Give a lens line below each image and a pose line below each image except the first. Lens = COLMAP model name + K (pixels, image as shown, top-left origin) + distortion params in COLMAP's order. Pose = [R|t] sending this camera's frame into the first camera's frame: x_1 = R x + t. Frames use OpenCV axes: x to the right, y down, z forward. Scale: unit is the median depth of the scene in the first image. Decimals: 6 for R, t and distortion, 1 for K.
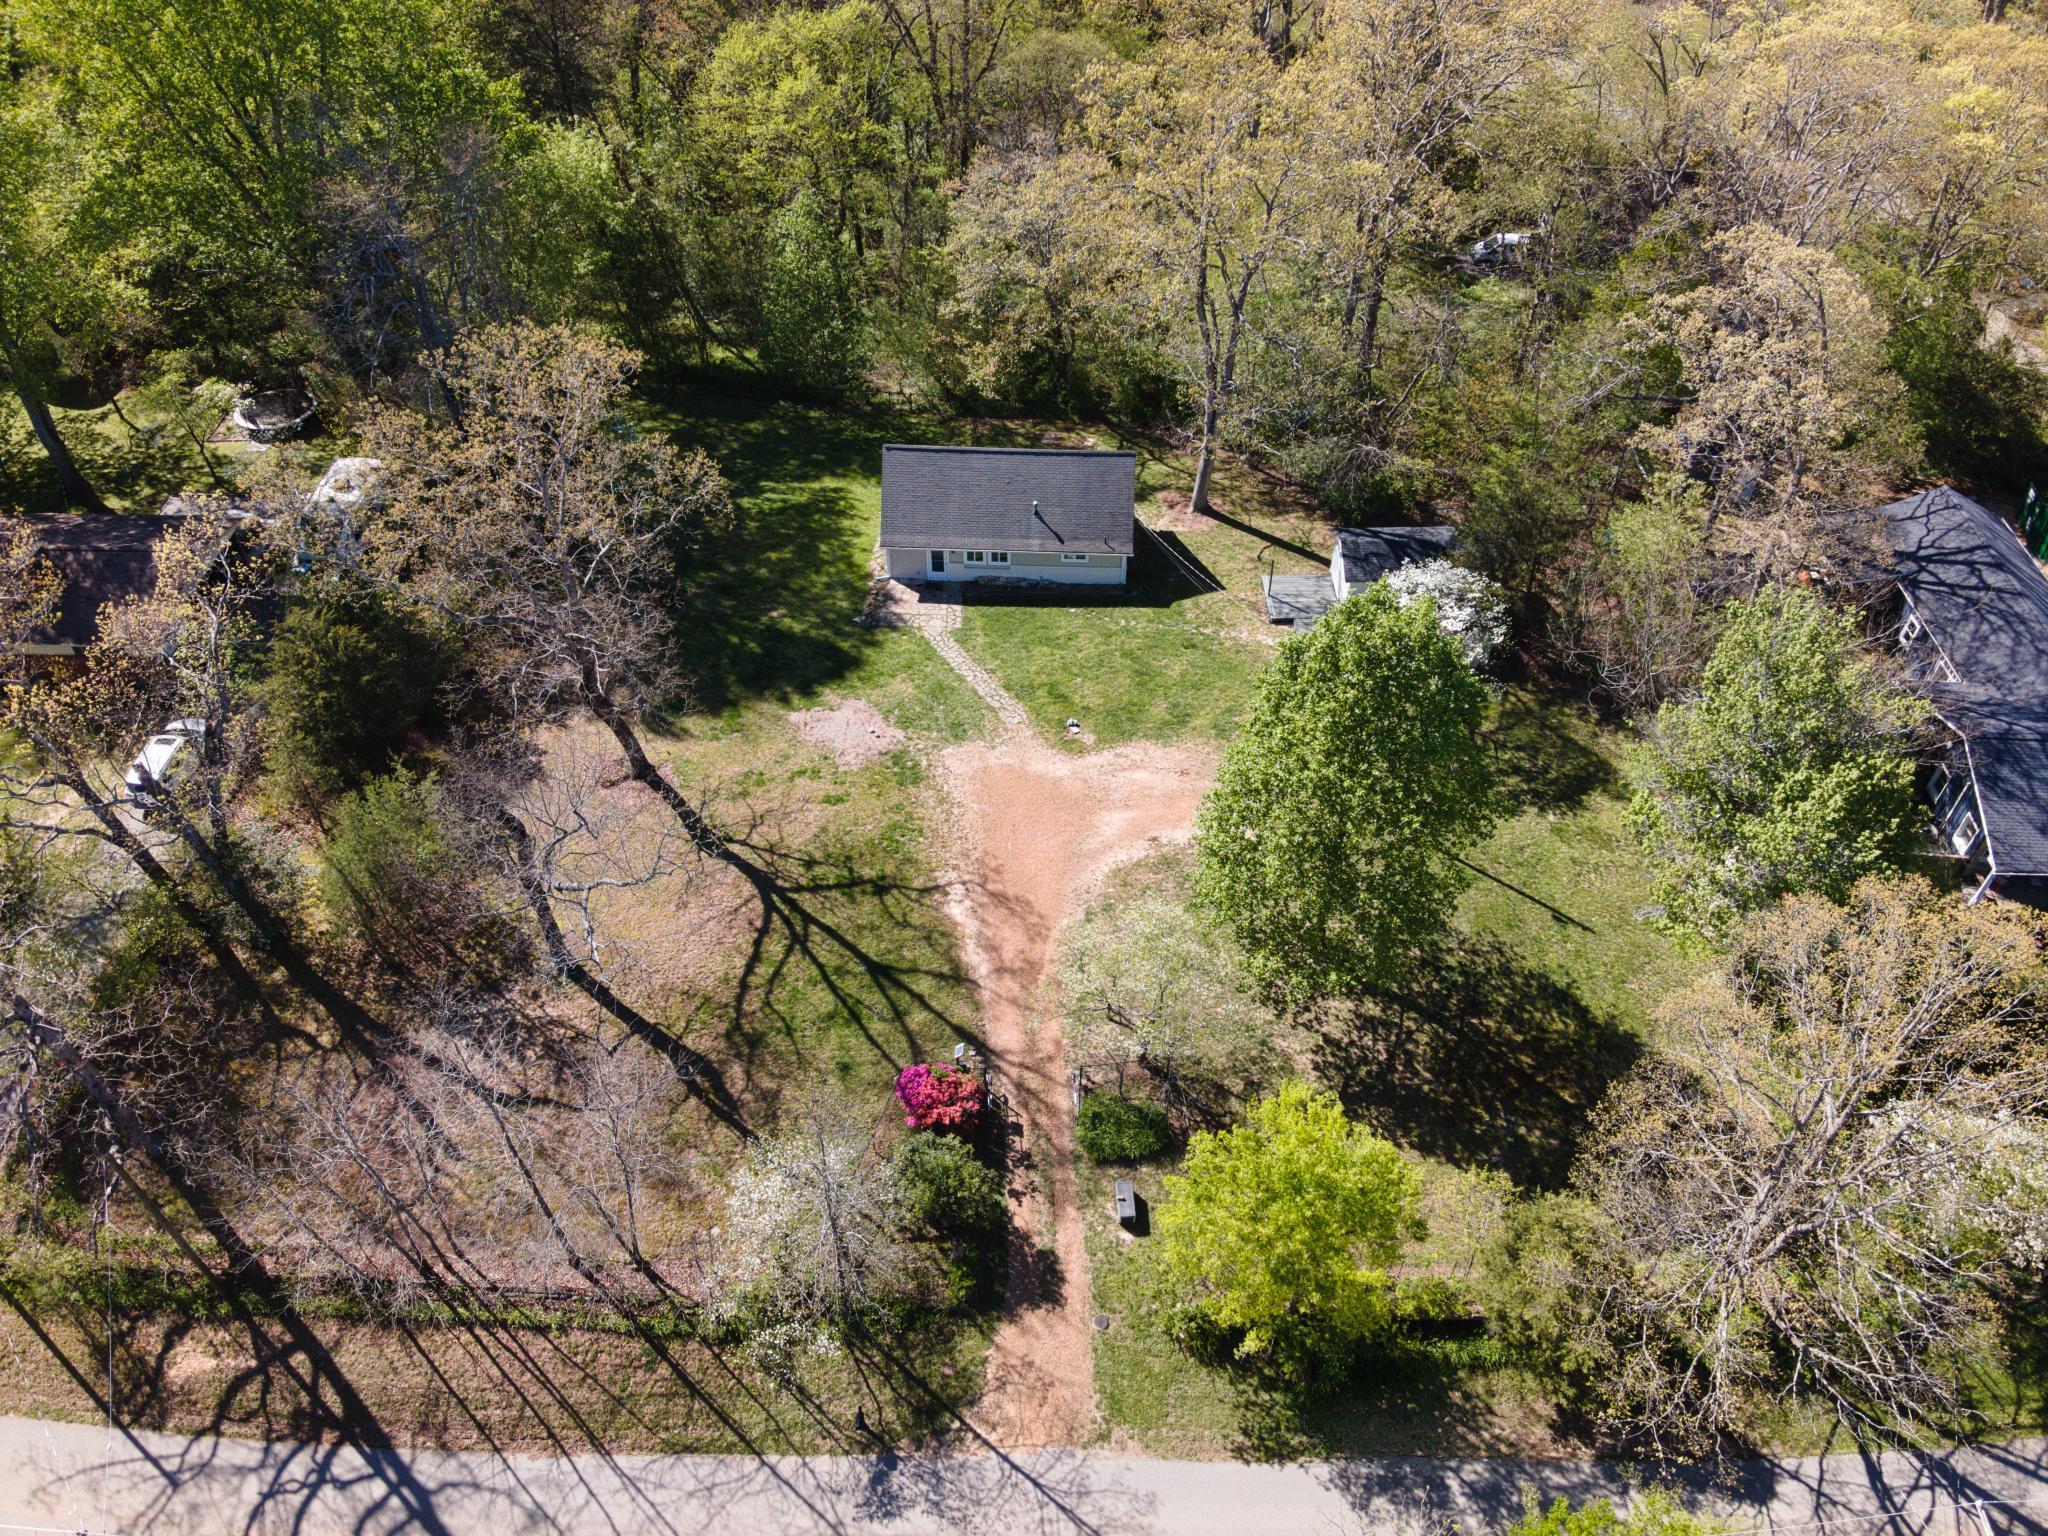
lens RADIAL K [[1431.0, 0, 1024.0], [0, 1431.0, 768.0], [0, 0, 1]] dist [0.000790, -0.008602]
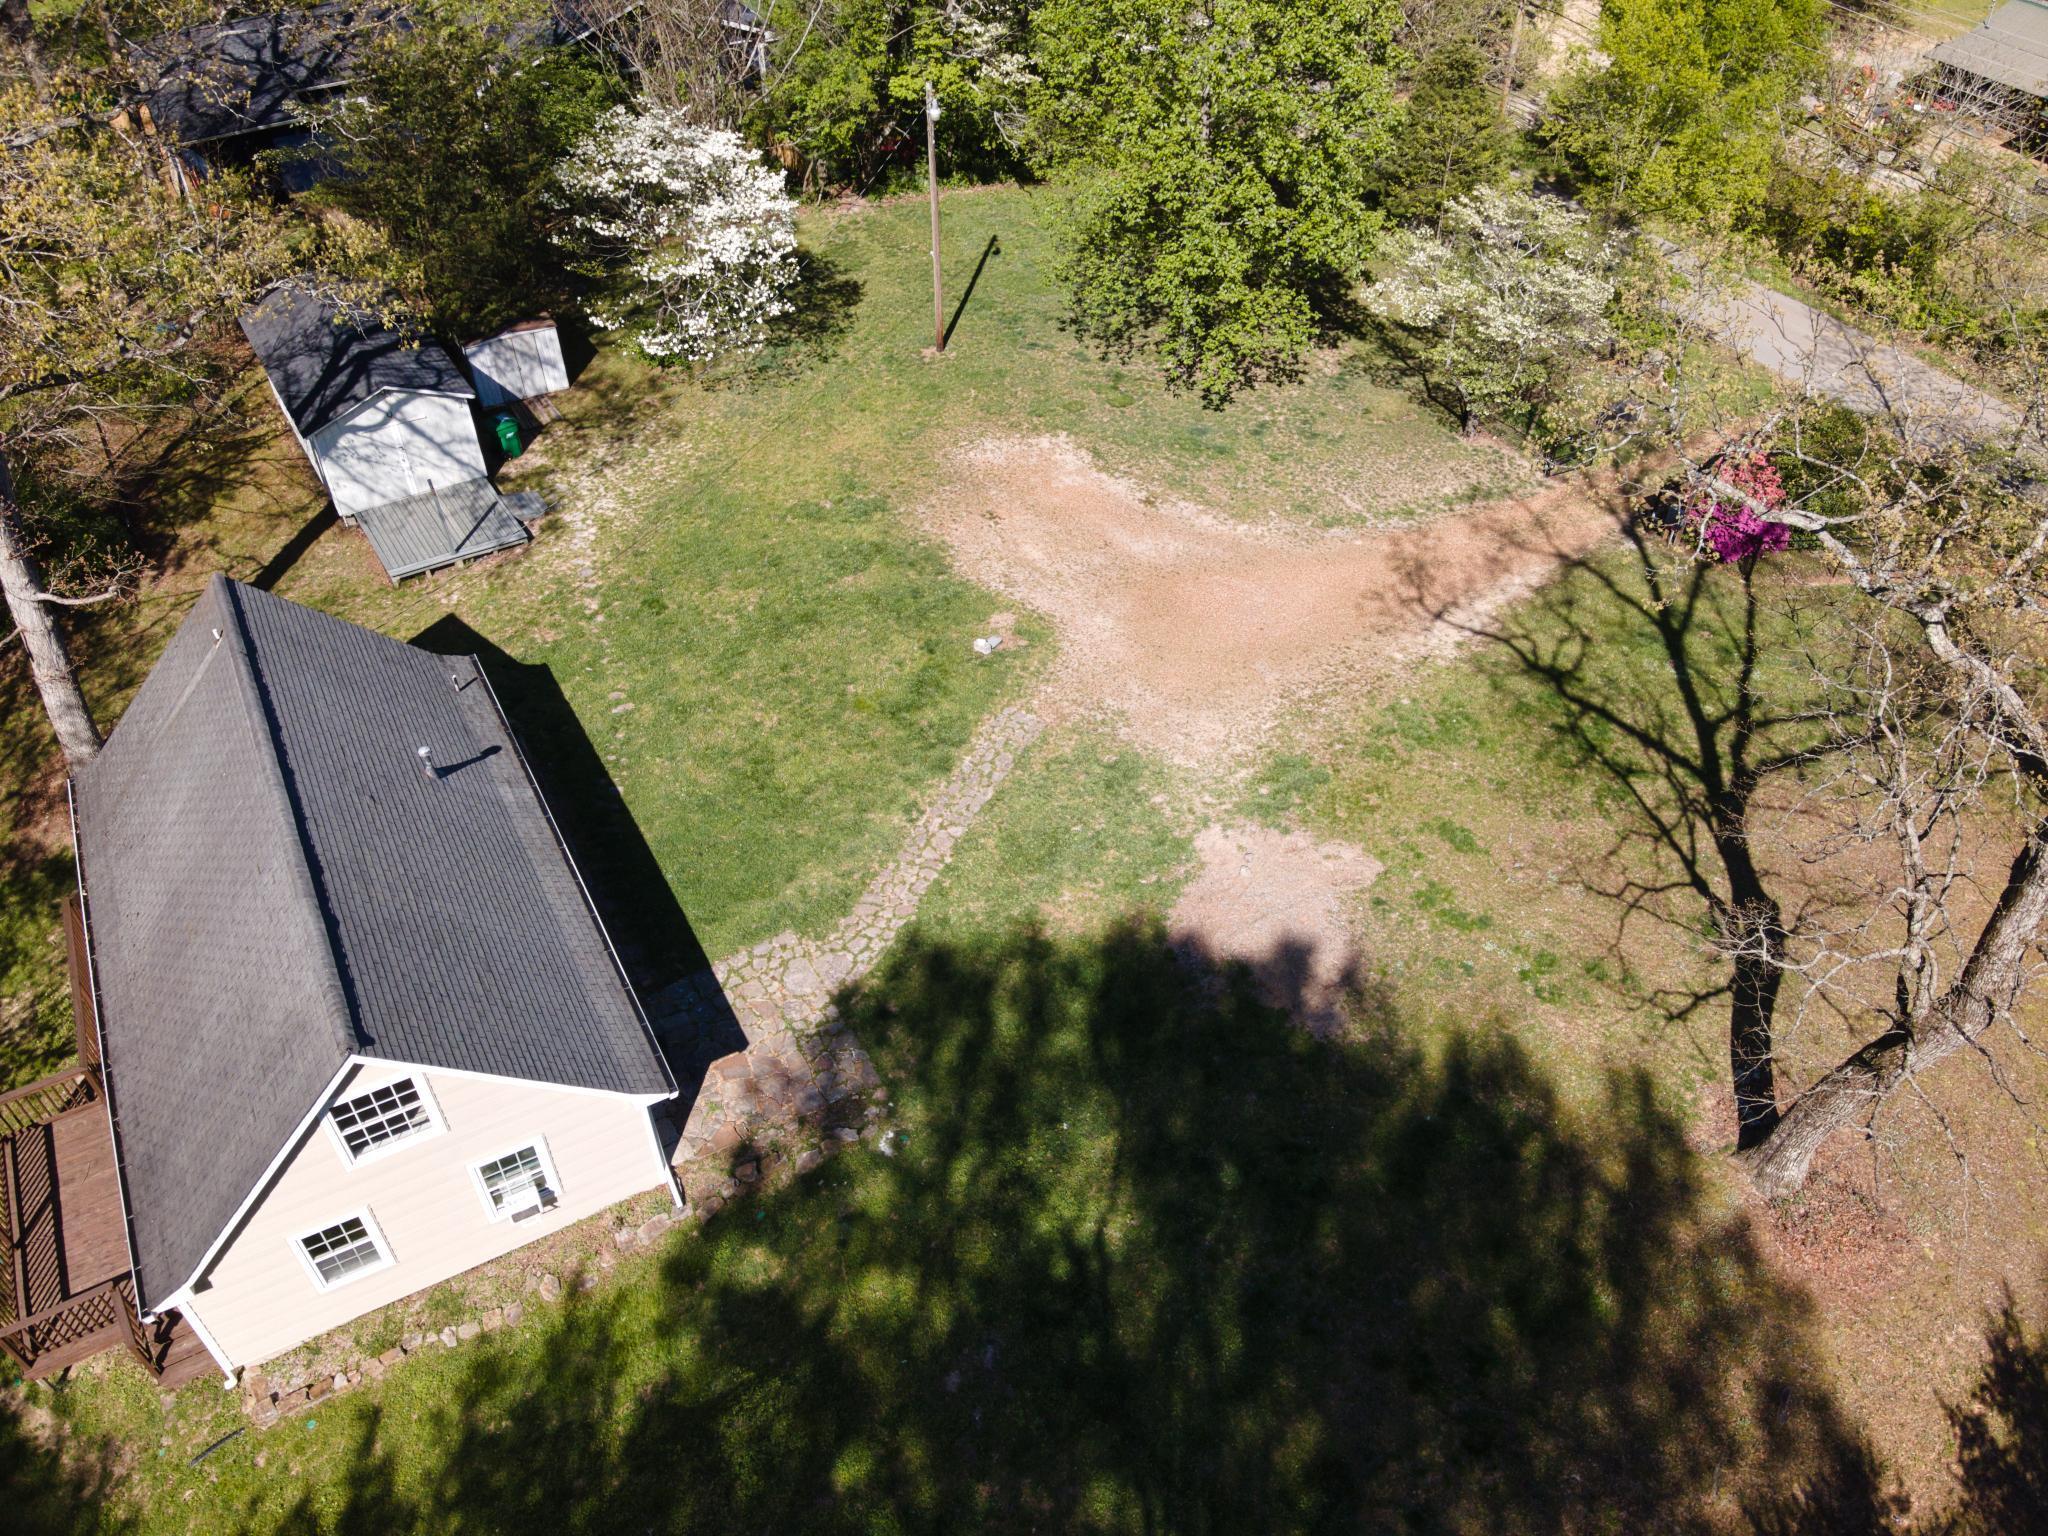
lens RADIAL K [[1578.0, 0, 1045.7], [0, 1578.0, 770.8], [0, 0, 1]] dist [-0.001313, -0.002072]
pose [[-0.537282, -0.548272, 0.640879, -0.398307], [0.602171, 0.282667, 0.746652, -0.467864], [-0.590524, 0.787081, 0.178282, 1.040651]]
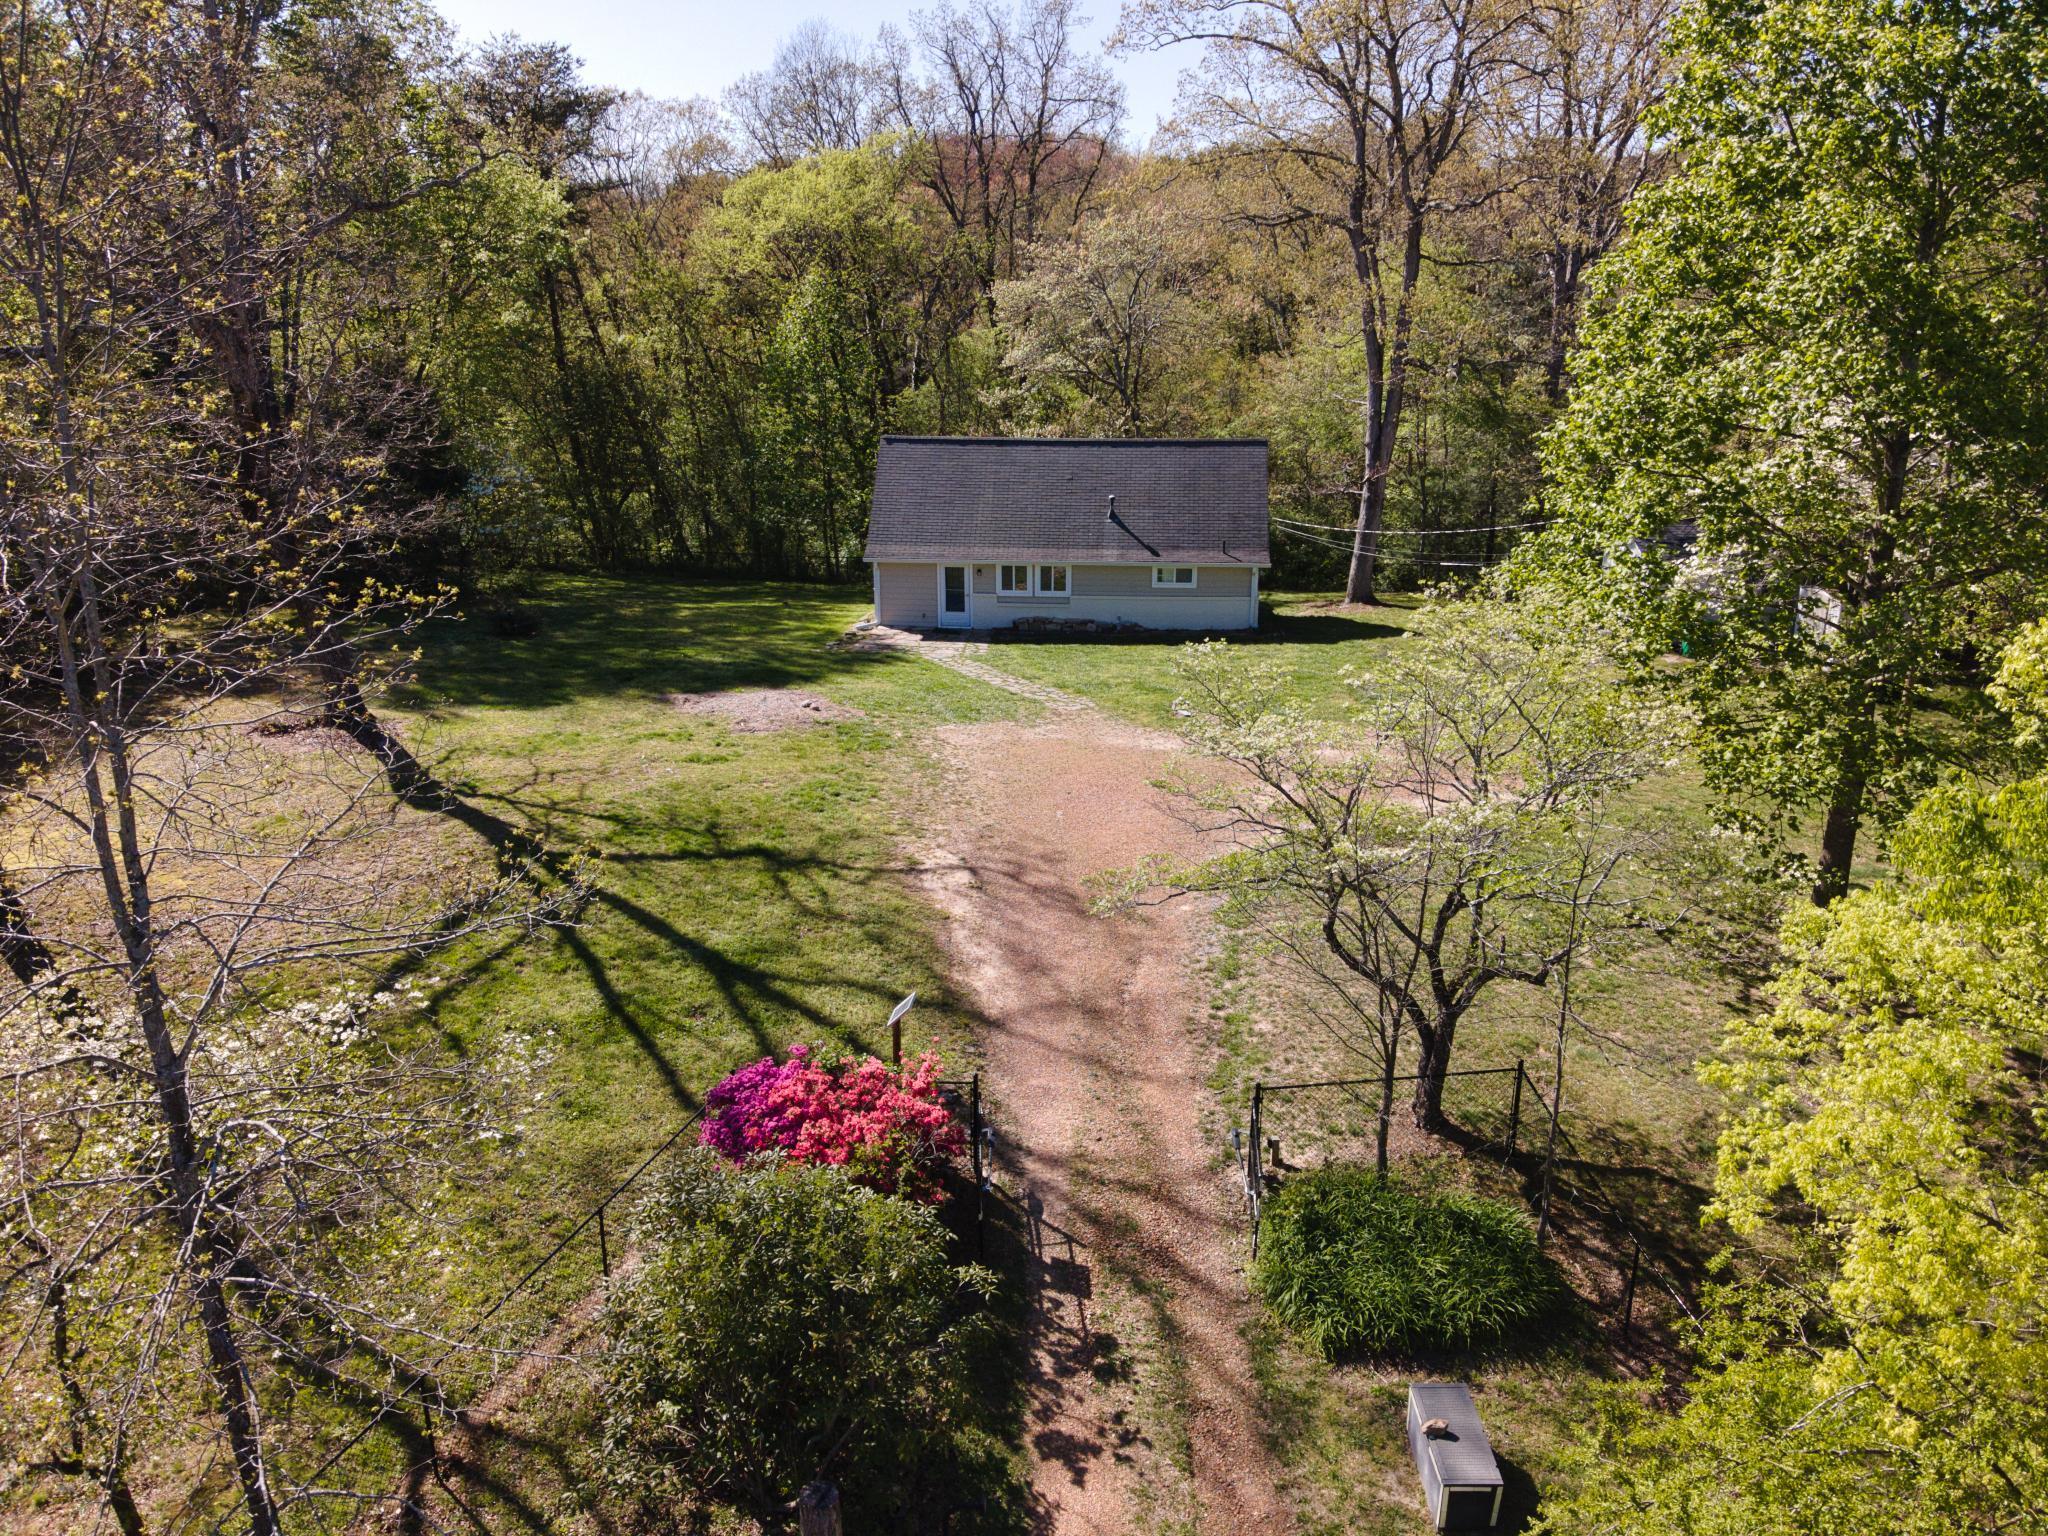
lens RADIAL K [[1431.0, 0, 1024.0], [0, 1431.0, 768.0], [0, 0, 1]] dist [0.000790, -0.008602]
pose [[0.998976, 0.012887, -0.043360, -0.002261], [-0.031626, 0.884329, -0.465792, 0.270369], [0.032342, 0.466686, 0.883832, 0.601842]]
